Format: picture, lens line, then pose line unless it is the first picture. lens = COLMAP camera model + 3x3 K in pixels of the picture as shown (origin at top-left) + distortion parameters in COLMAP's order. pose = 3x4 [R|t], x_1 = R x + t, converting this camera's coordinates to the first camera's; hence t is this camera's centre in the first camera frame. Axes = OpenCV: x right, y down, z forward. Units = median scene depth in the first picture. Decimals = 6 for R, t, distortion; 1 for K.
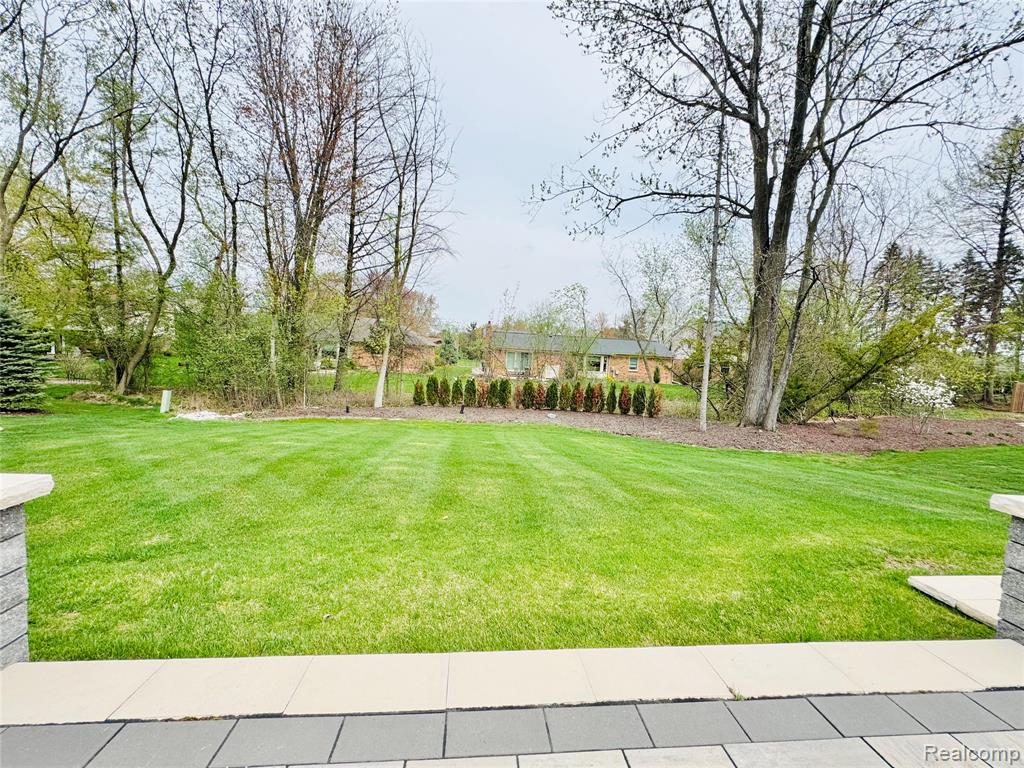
lens RADIAL K [[408.7, 0, 512.0], [0, 408.7, 386.4], [0, 0, 1]] dist [-0.003143, -0.000405]
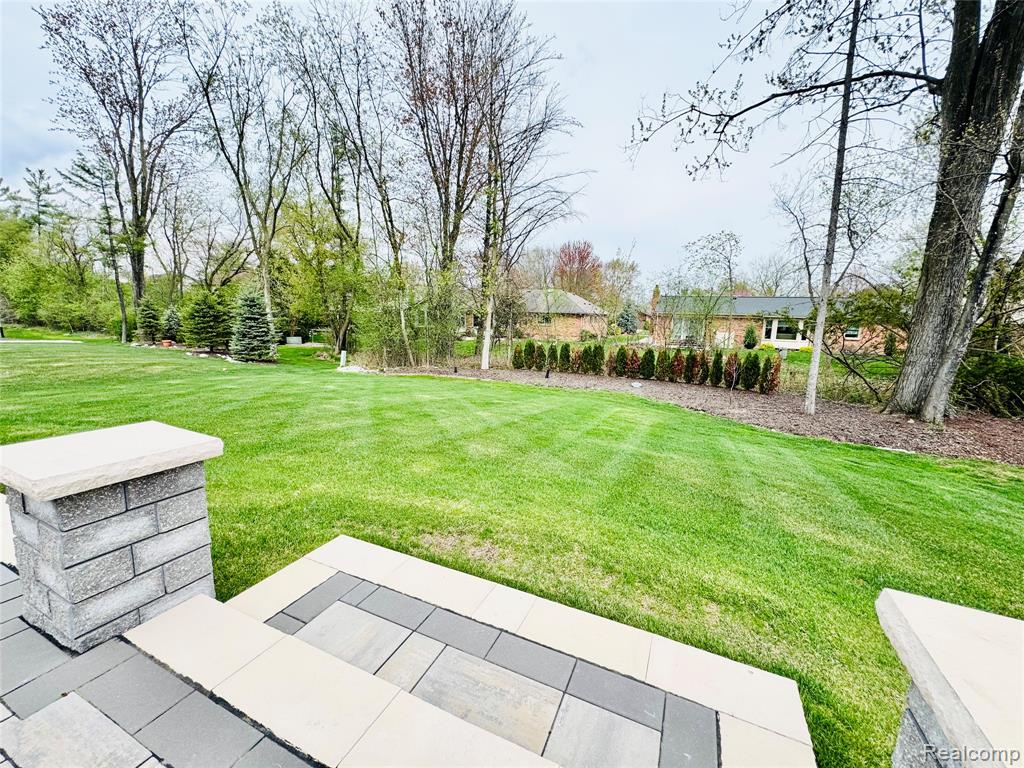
lens RADIAL K [[408.7, 0, 513.6], [0, 408.7, 381.4], [0, 0, 1]] dist [-0.003143, -0.000405]
pose [[0.868048, 0.049576, -0.493999, 0.287586], [-0.021029, 0.997781, 0.063181, 0.011788], [0.496035, -0.044455, 0.867164, 0.075050]]
